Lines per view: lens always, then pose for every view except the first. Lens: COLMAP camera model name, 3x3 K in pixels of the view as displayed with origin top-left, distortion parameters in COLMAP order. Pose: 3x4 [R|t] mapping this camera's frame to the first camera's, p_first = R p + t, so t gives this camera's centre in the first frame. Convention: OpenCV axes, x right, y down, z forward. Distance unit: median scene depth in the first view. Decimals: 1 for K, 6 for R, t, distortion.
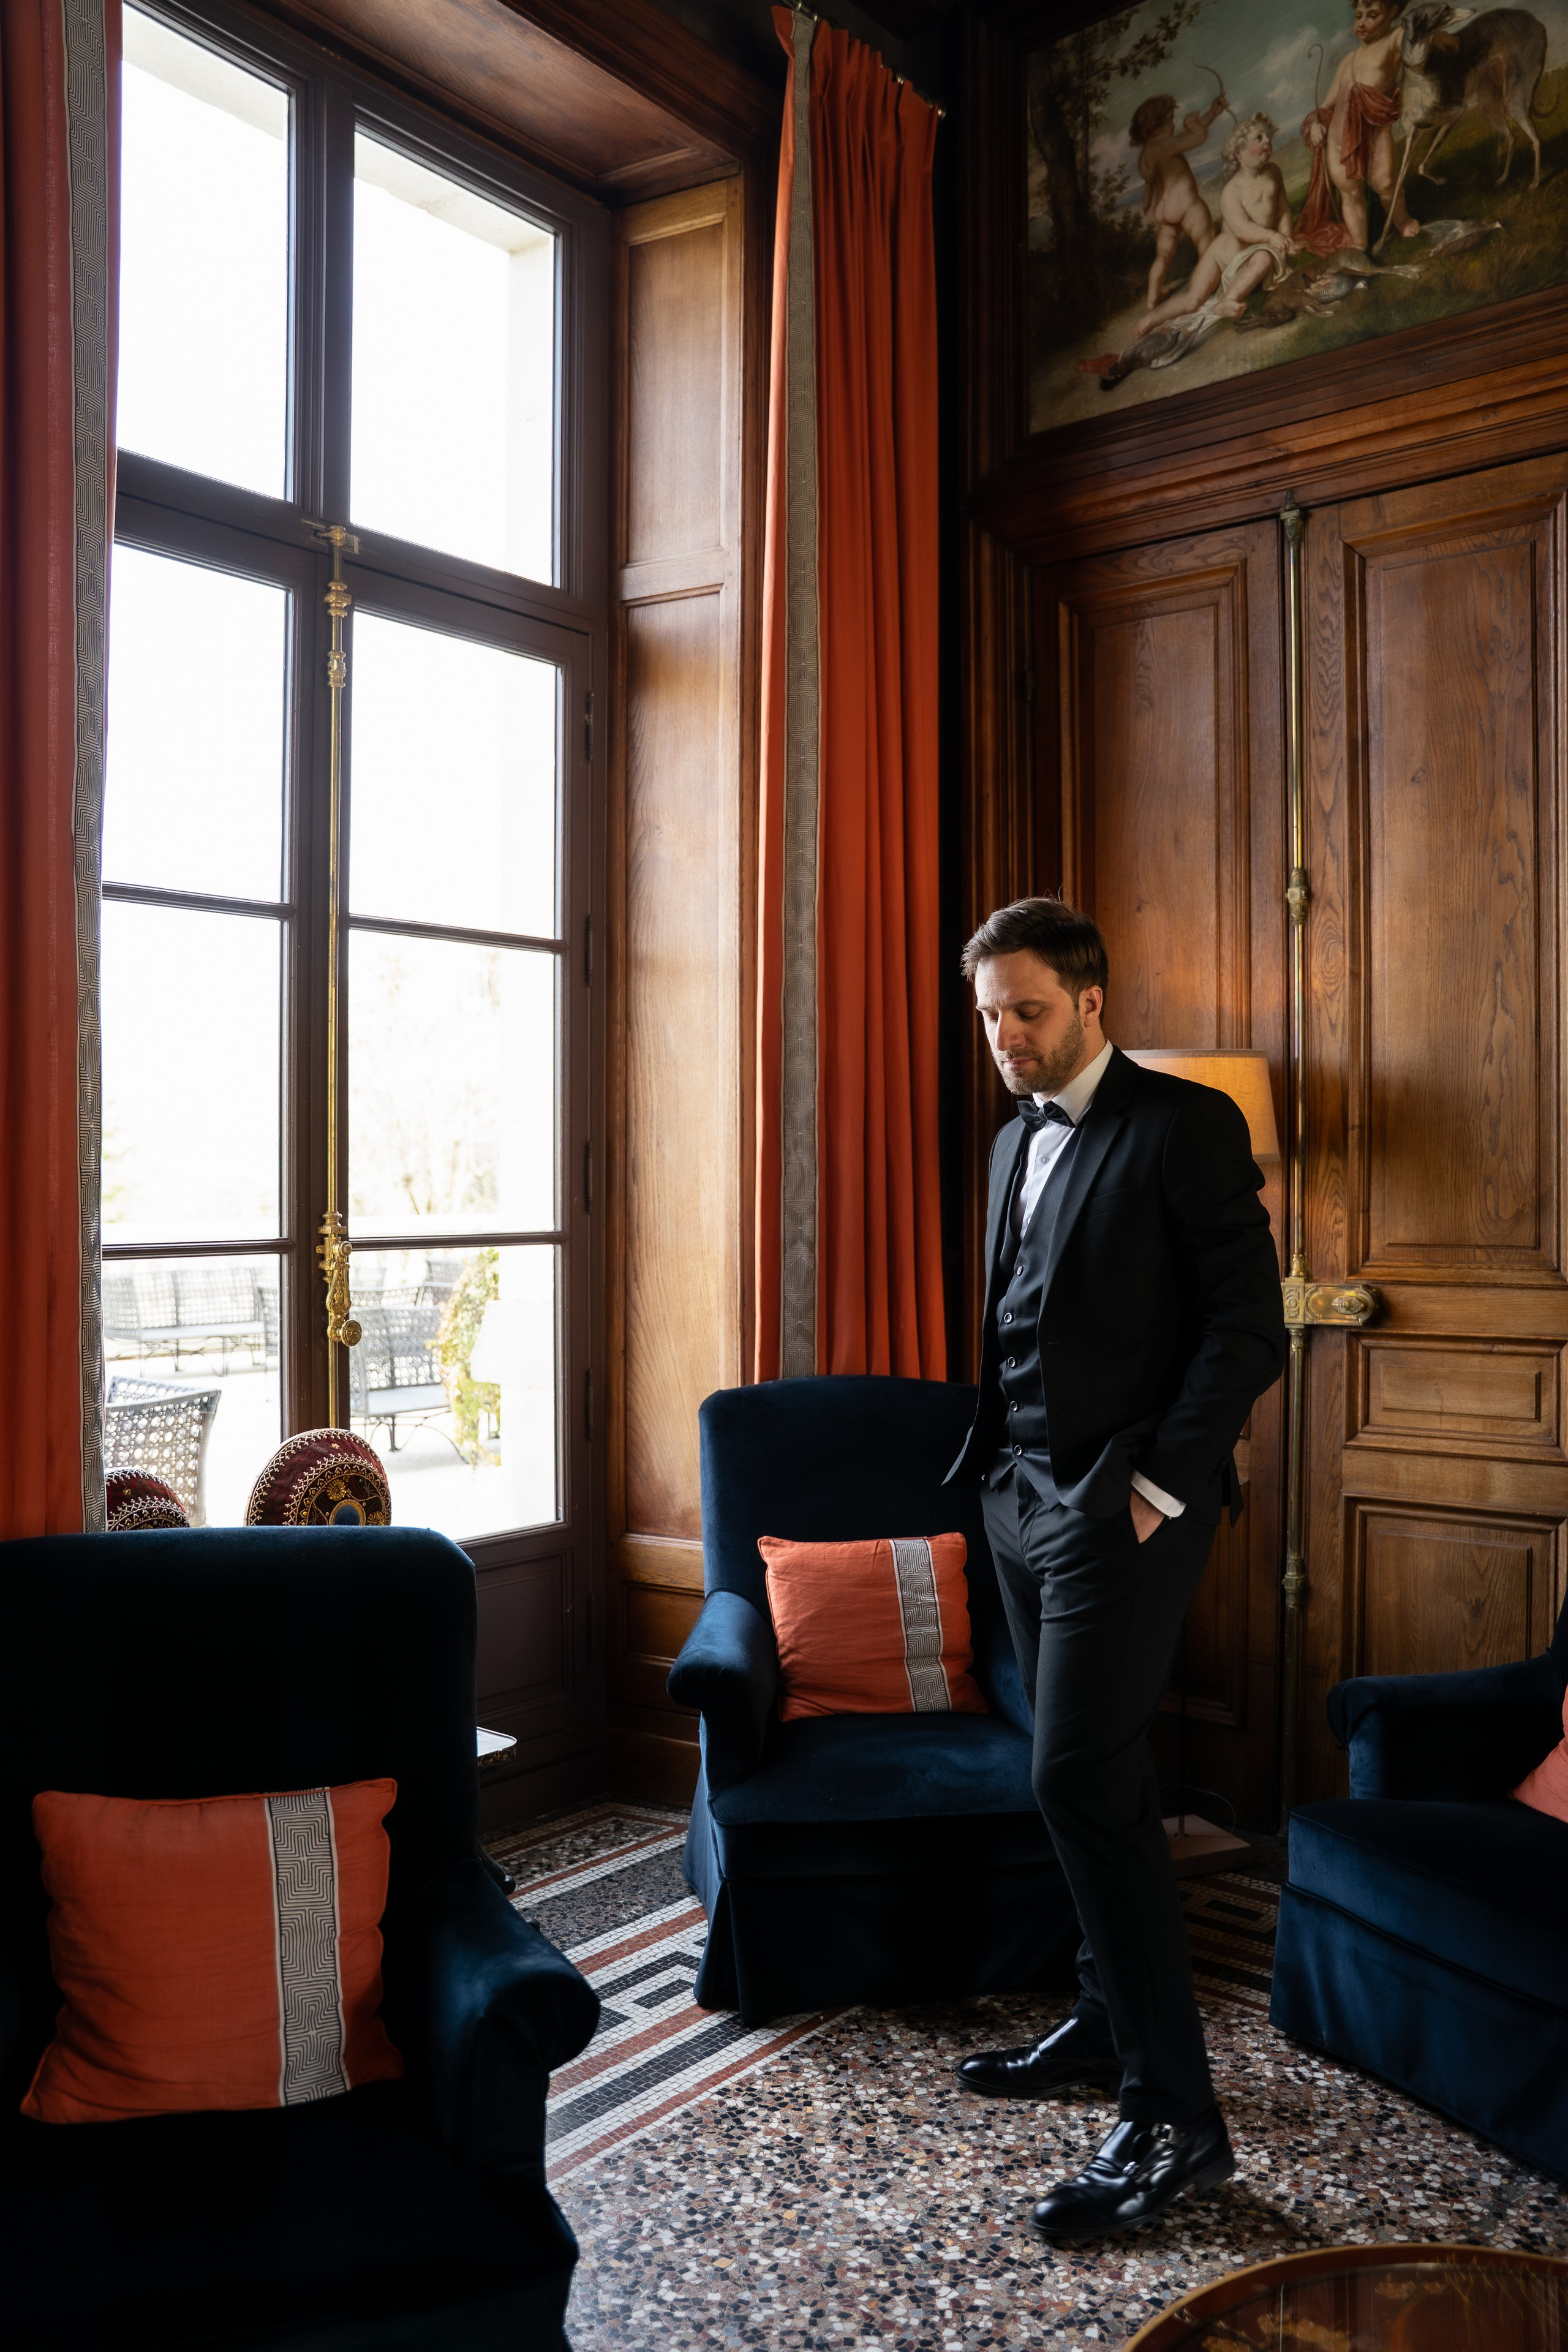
lens RADIAL K [[1937.7, 0, 771.8], [0, 1937.7, 1159.9], [0, 0, 1]] dist [-0.126745, 0.146509]
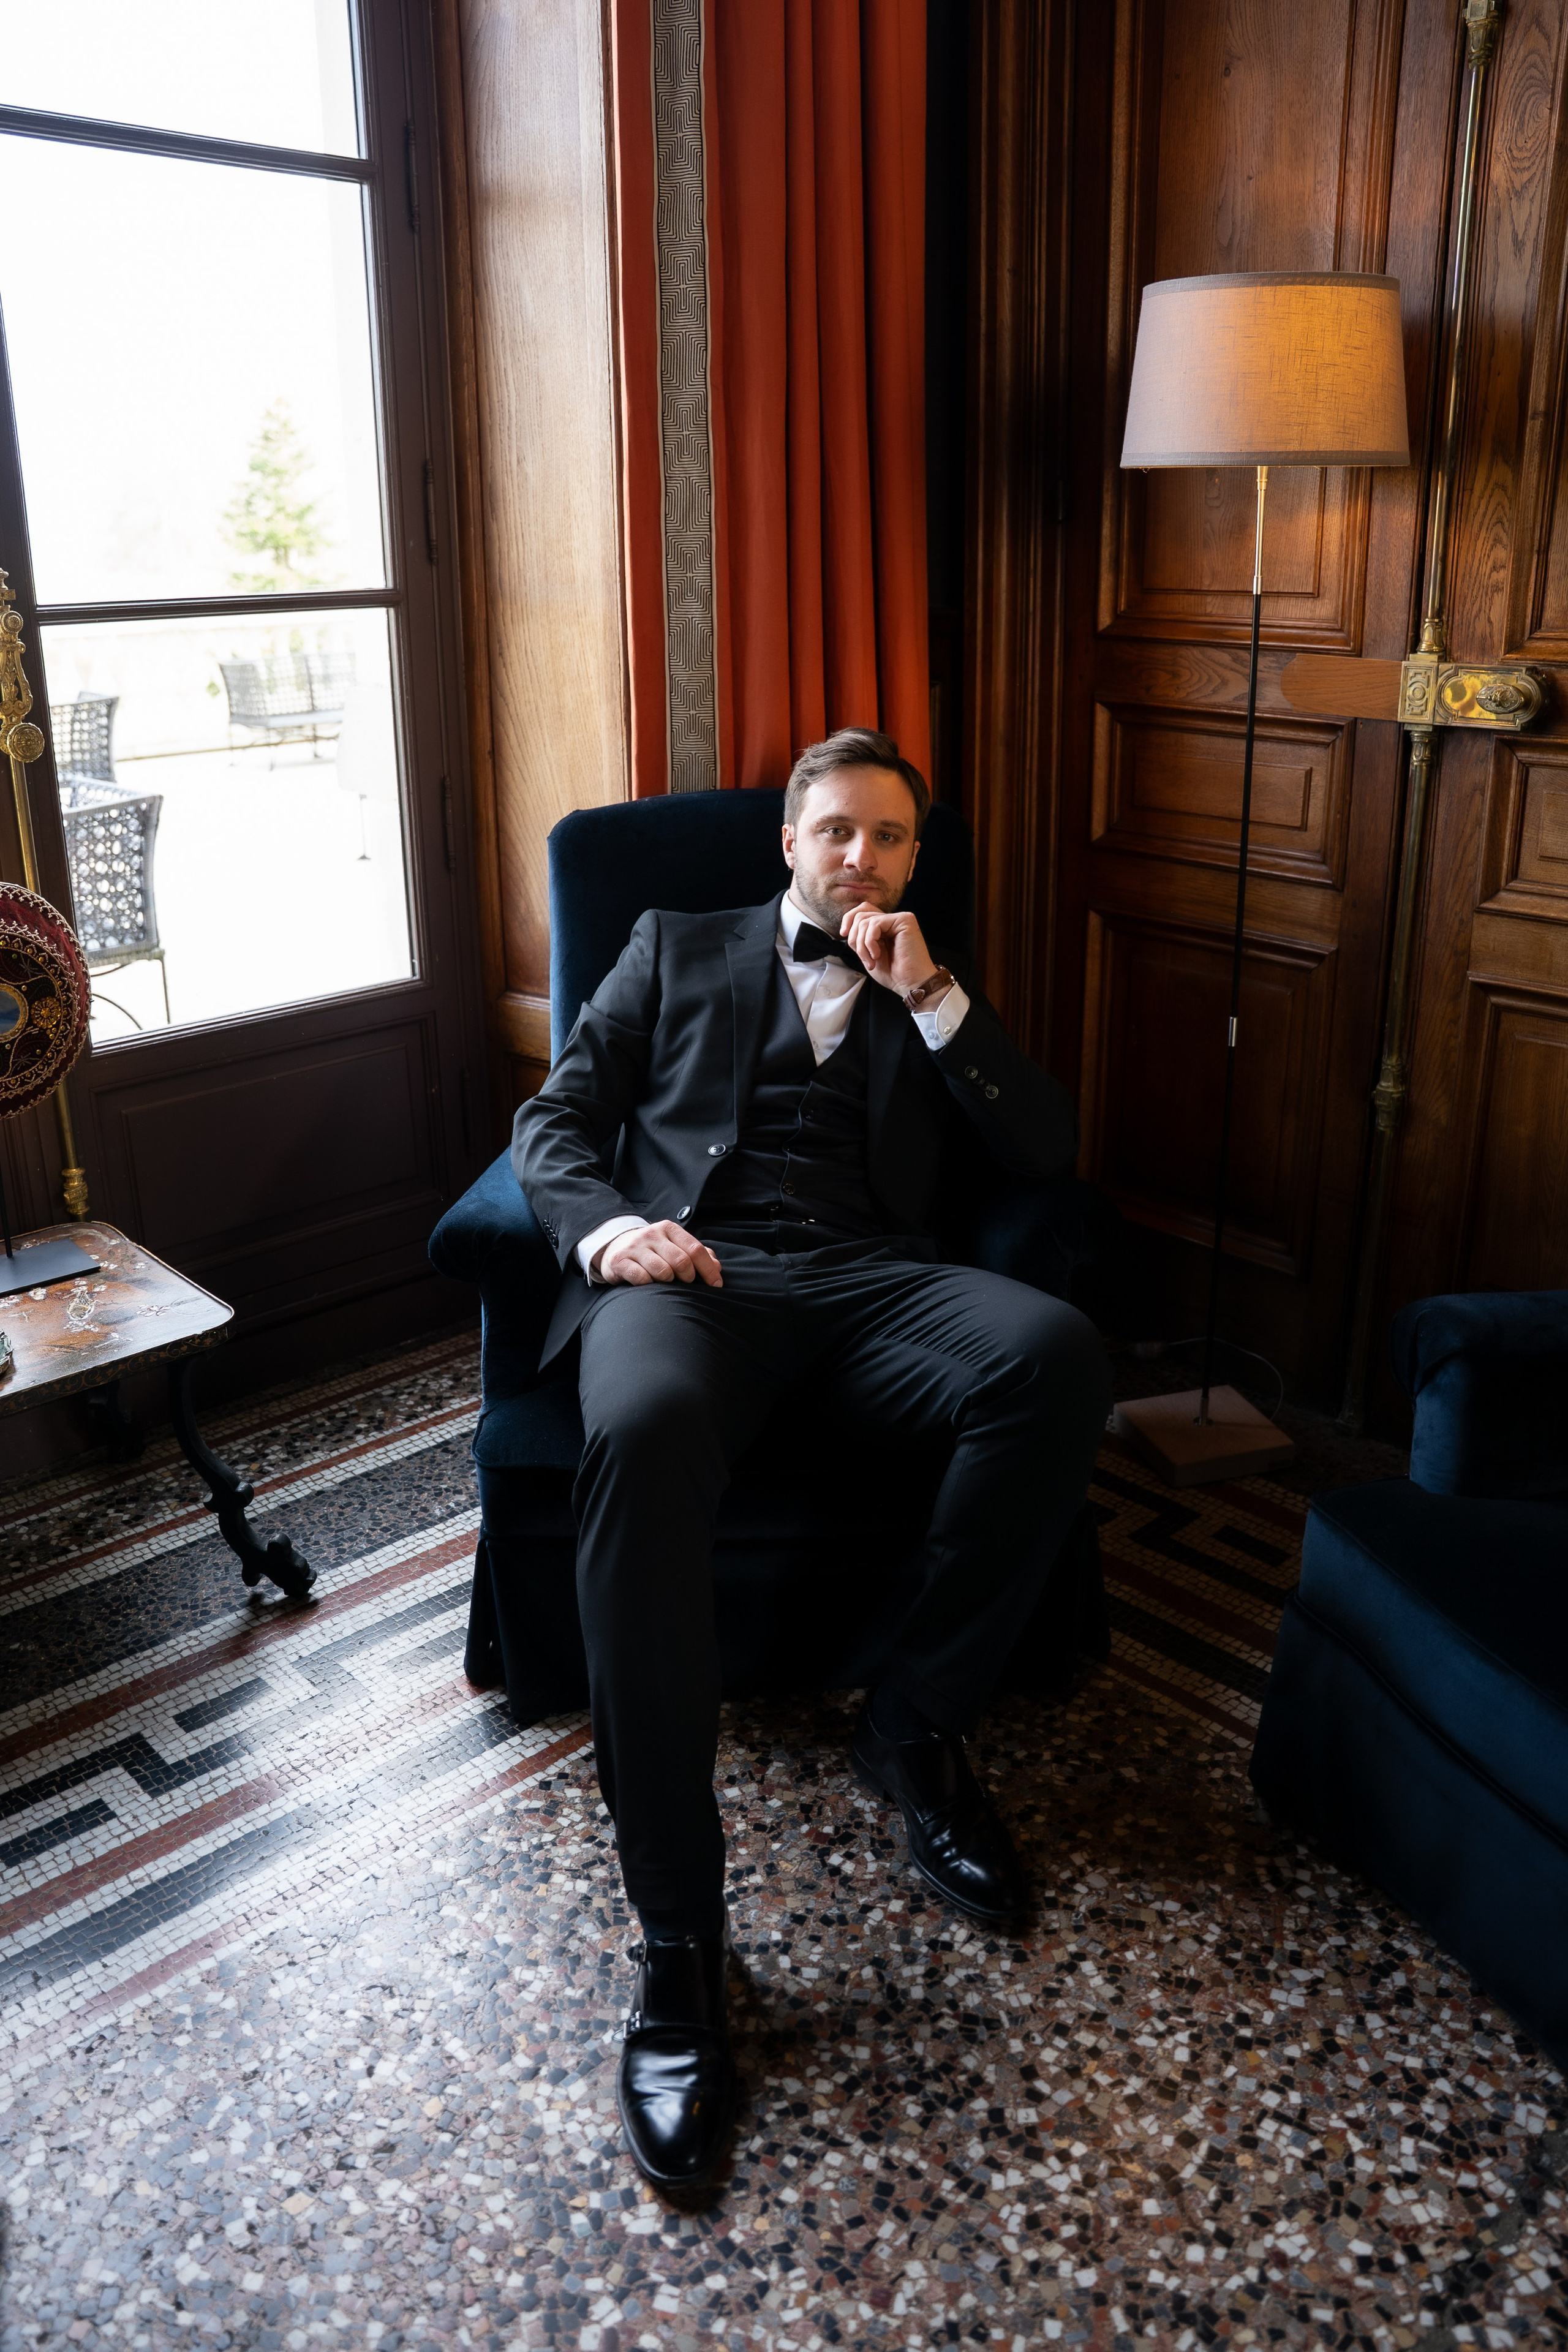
lens RADIAL K [[1784.2, 0, 775.0], [0, 1784.2, 1128.9], [0, 0, 1]] dist [-0.163457, 0.120937]
pose [[0.992576, 0.026354, -0.118736, 0.128744], [0.012771, 0.948263, 0.317229, 0.025045], [0.120954, -0.316390, 0.940886, 0.369524]]
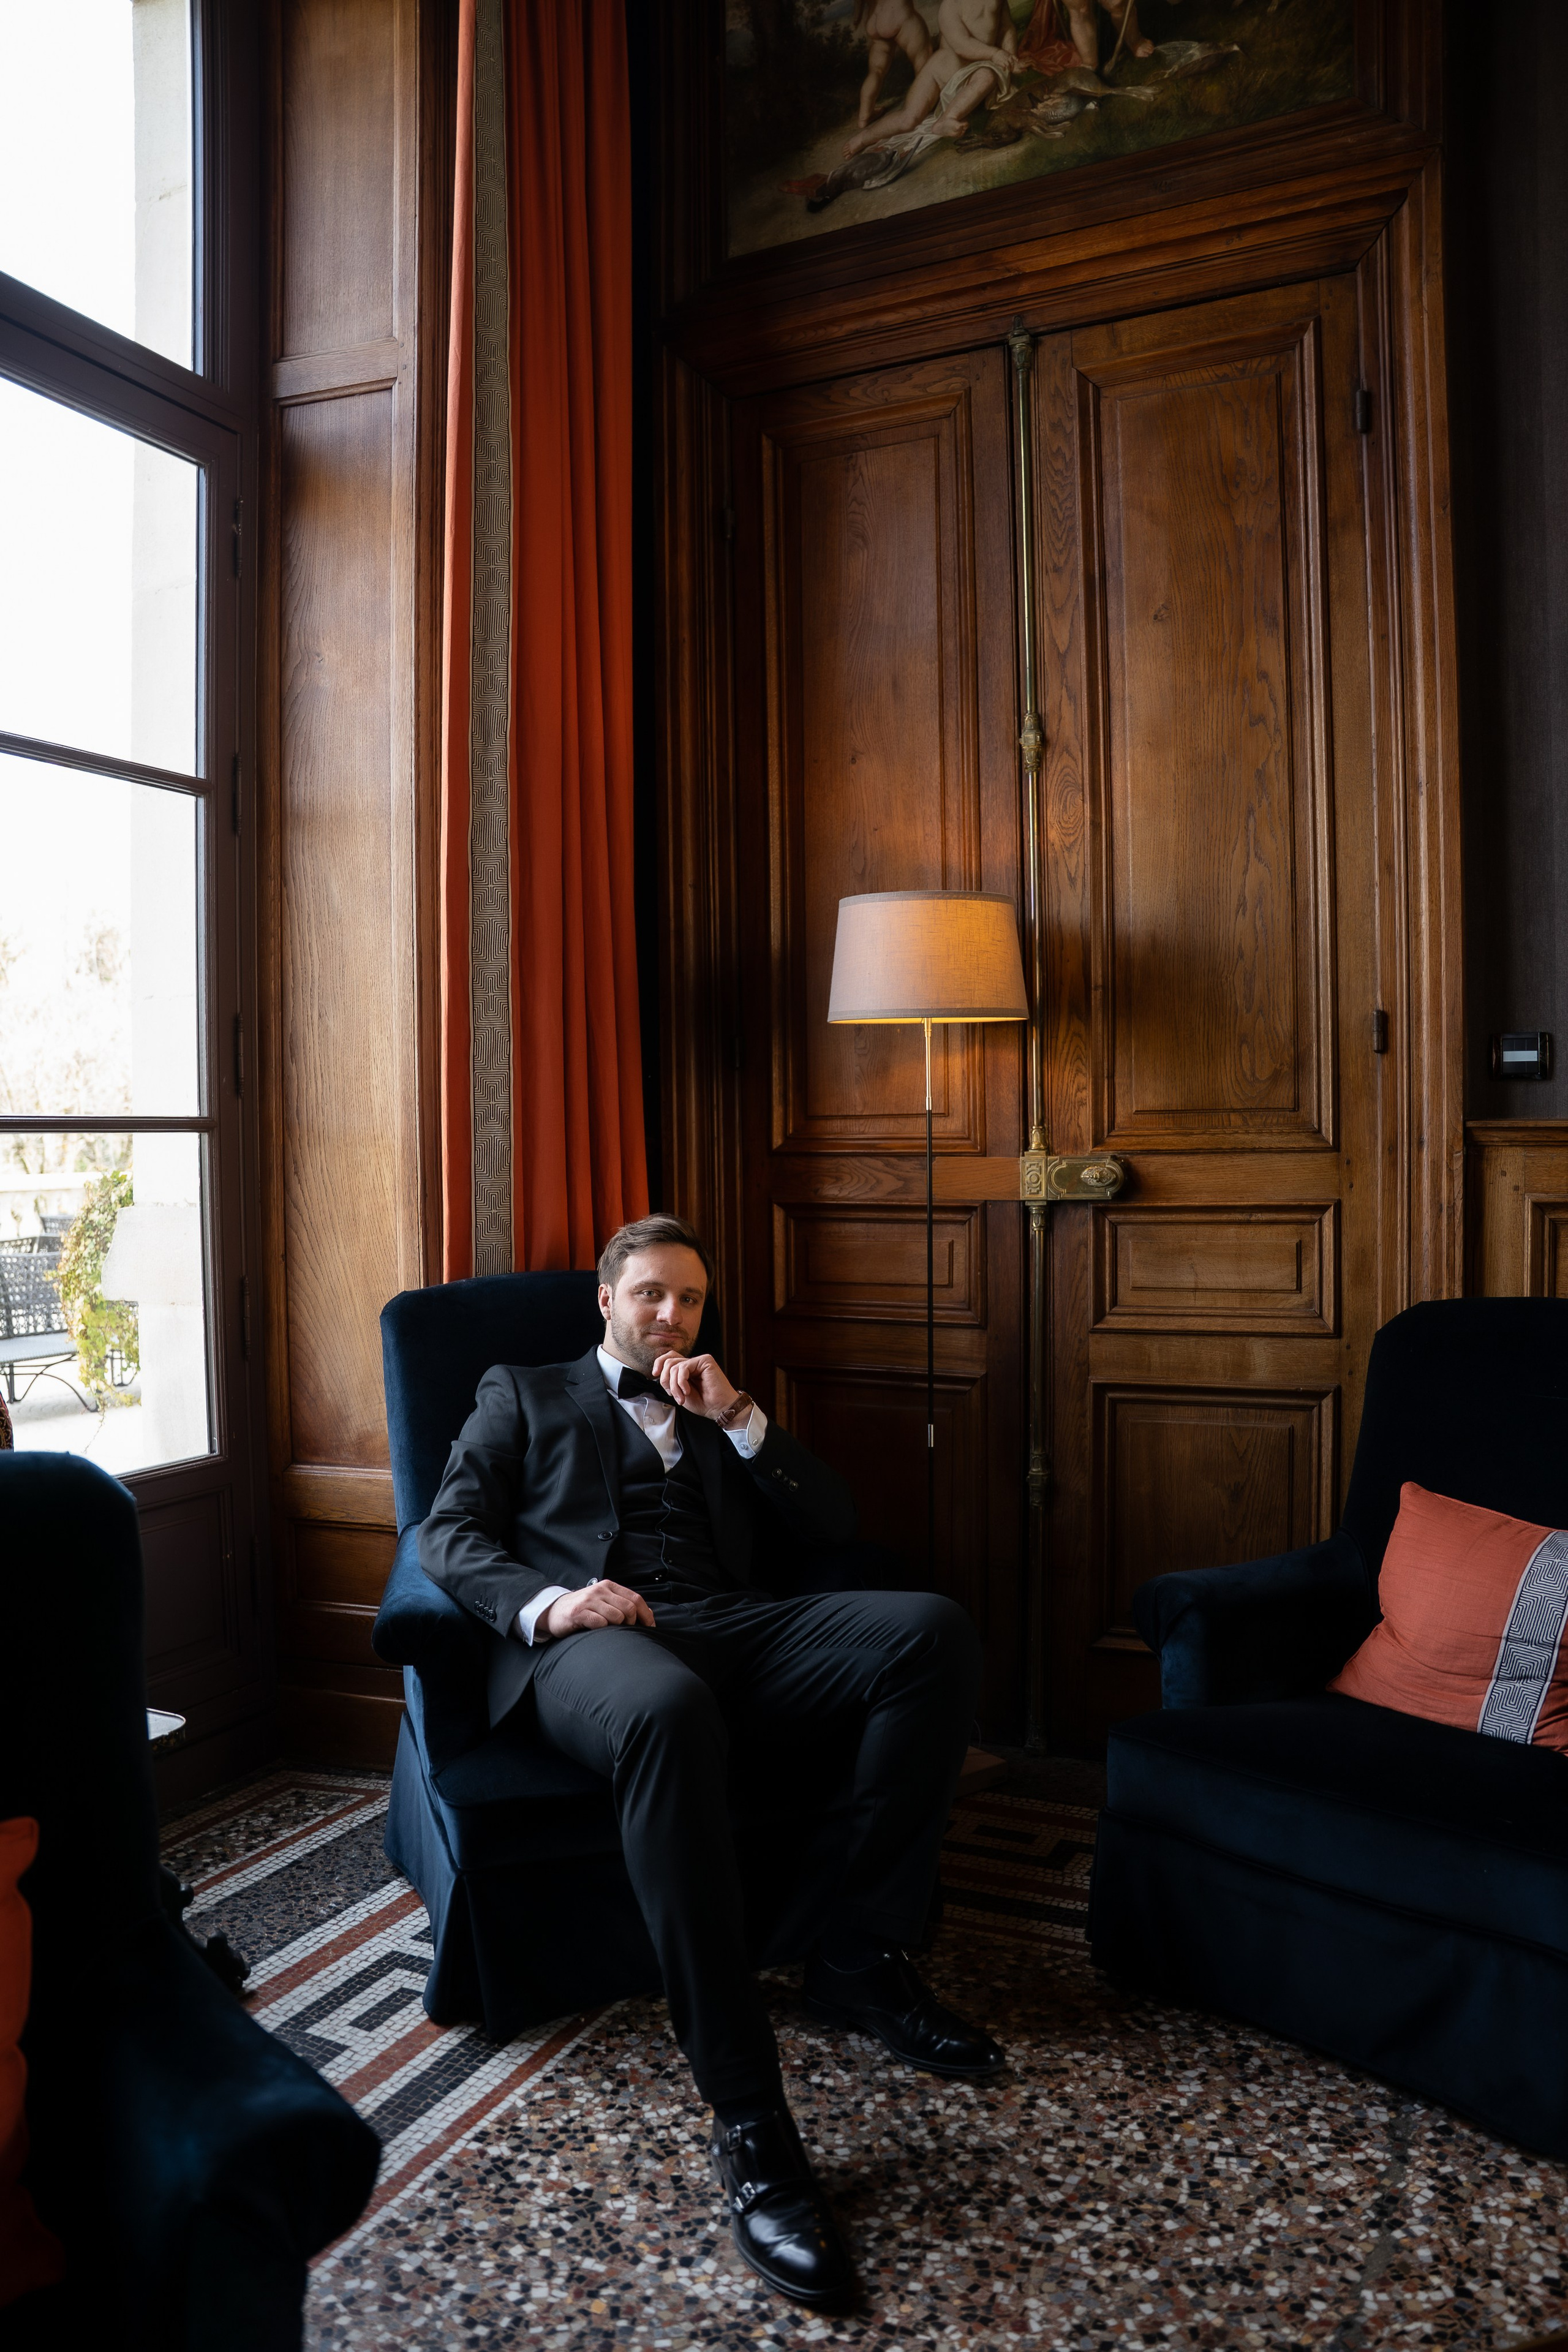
lens RADIAL K [[1728.6, 0, 786.4], [0, 1728.6, 1183.1], [0, 0, 1]] dist [-0.166975, 0.112656]
pose [[0.970570, -0.019670, 0.240016, -0.045270], [0.012964, 0.999481, 0.029488, 0.052028], [-0.240471, -0.025508, 0.970321, 0.227542]]
